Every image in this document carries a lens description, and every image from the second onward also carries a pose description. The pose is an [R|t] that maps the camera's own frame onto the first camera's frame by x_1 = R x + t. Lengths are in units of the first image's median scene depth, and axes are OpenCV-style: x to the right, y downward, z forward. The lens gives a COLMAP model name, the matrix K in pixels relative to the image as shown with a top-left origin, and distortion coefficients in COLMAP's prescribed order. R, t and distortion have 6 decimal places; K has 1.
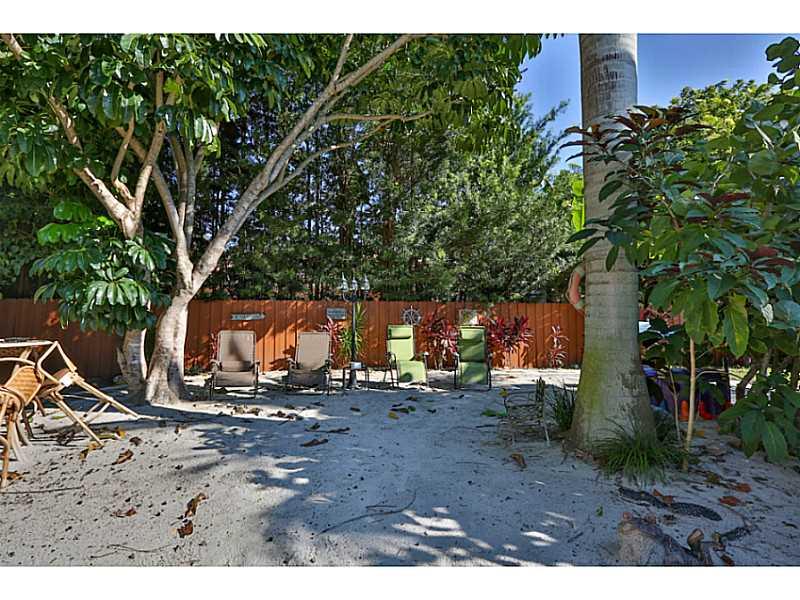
lens RADIAL K [[386.4, 0, 398.6], [0, 386.4, 296.6], [0, 0, 1]] dist [-0.013642, 0.000815]
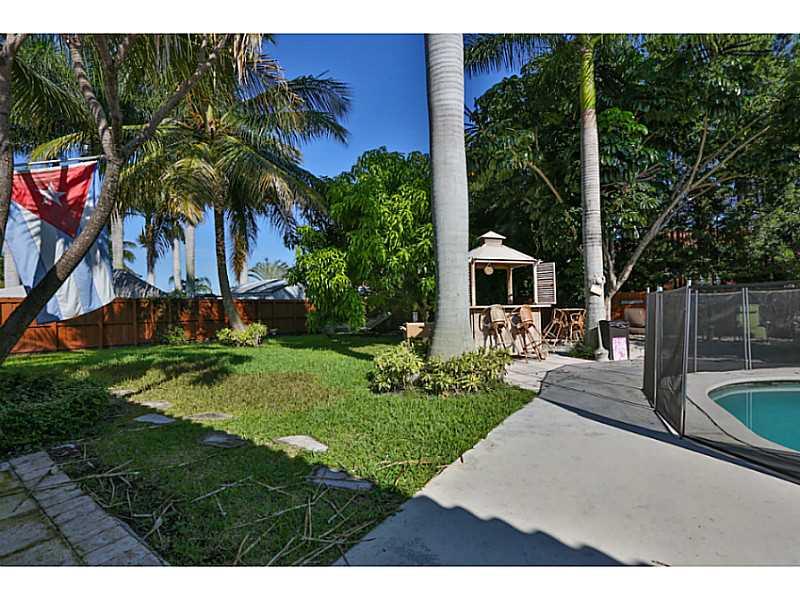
lens RADIAL K [[386.4, 0, 401.0], [0, 386.4, 299.5], [0, 0, 1]] dist [-0.013642, 0.000815]
pose [[0.679823, -0.025650, -0.732927, 0.164177], [0.051214, 0.998609, 0.012555, -0.032720], [0.731586, -0.046071, 0.680191, -0.943105]]
